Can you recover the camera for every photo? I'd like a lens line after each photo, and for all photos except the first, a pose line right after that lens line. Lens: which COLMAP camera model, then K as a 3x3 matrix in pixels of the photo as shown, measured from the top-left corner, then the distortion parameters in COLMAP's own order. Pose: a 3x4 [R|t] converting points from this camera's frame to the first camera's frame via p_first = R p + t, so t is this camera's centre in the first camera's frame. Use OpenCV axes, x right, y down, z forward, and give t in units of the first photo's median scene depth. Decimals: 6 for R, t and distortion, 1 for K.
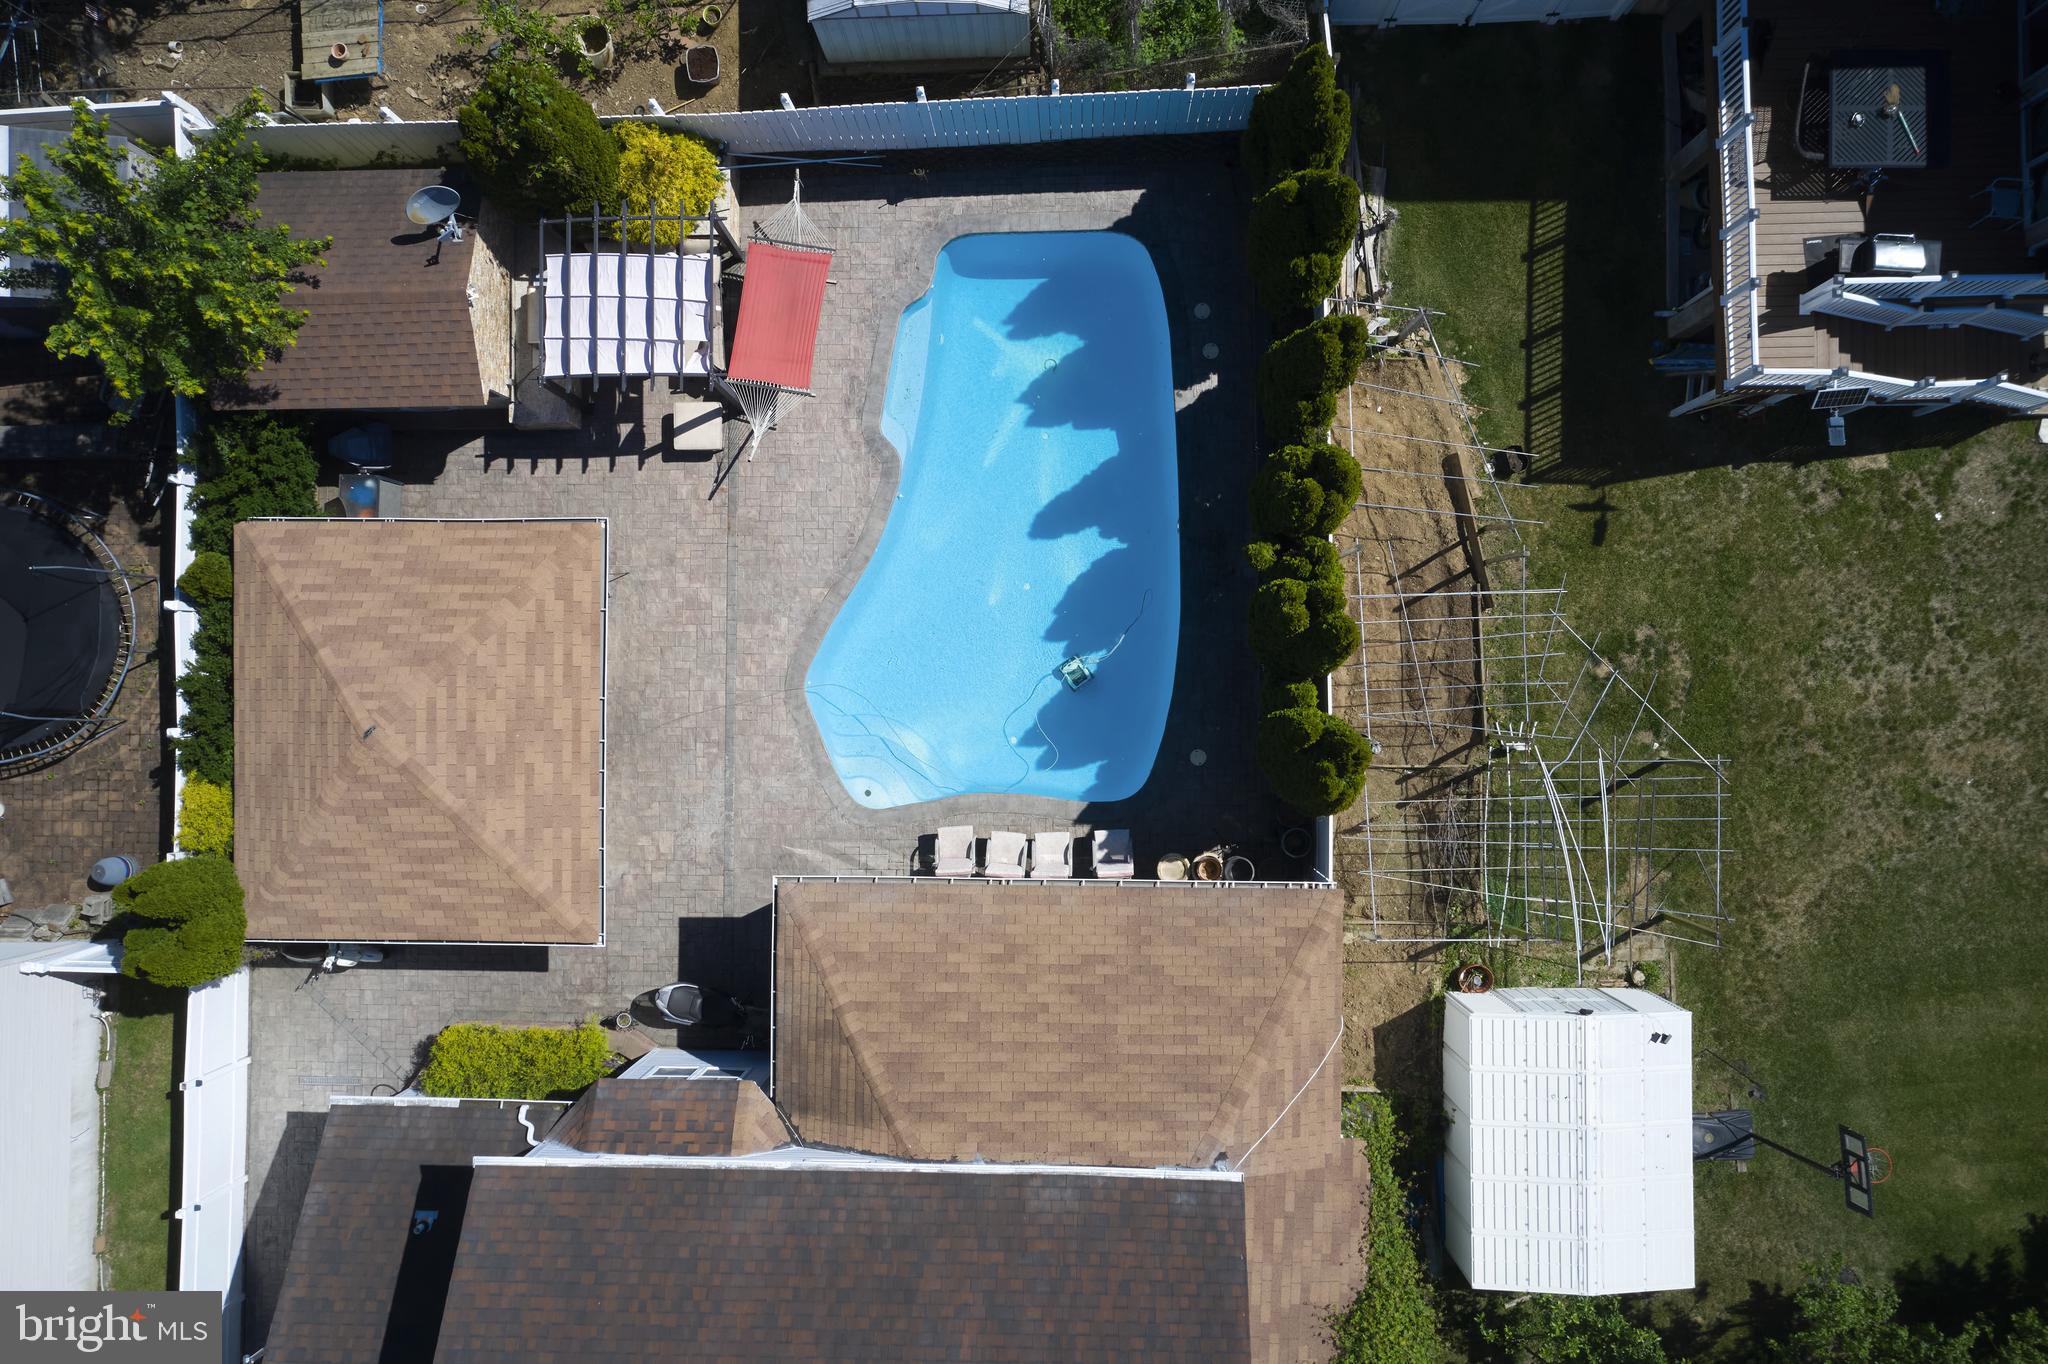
lens RADIAL K [[1611.2, 0, 1019.8], [0, 1611.2, 674.5], [0, 0, 1]] dist [-0.007620, 0.008700]
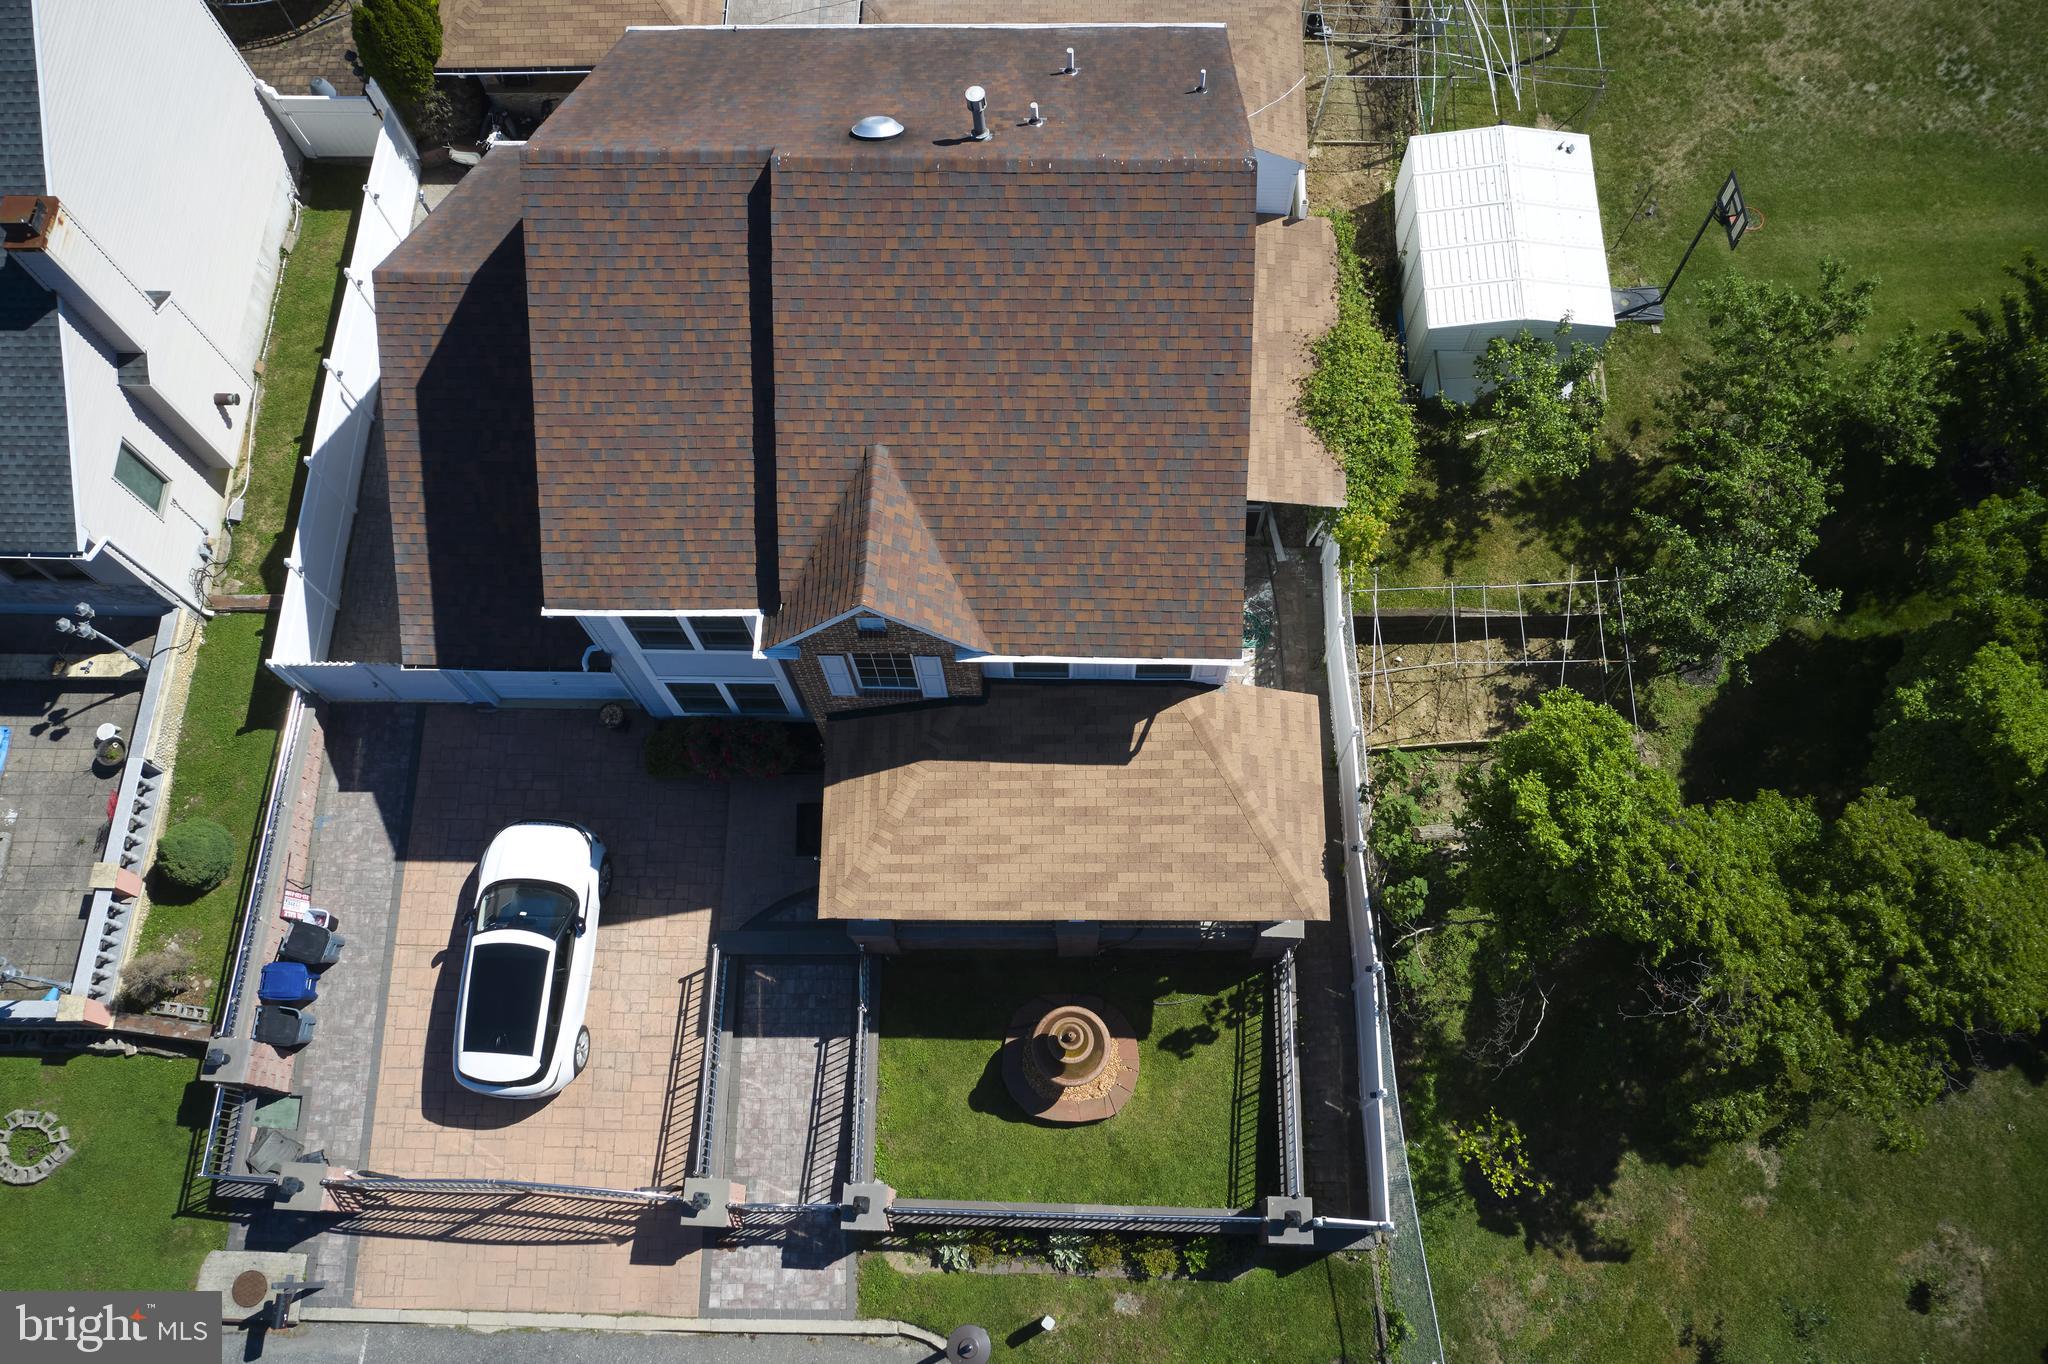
lens RADIAL K [[1611.2, 0, 1019.8], [0, 1611.2, 674.5], [0, 0, 1]] dist [-0.007620, 0.008700]
pose [[0.999890, 0.013941, -0.005101, -0.009217], [-0.014845, 0.941011, -0.338051, 0.944131], [0.000088, 0.338089, 0.941114, -0.027252]]
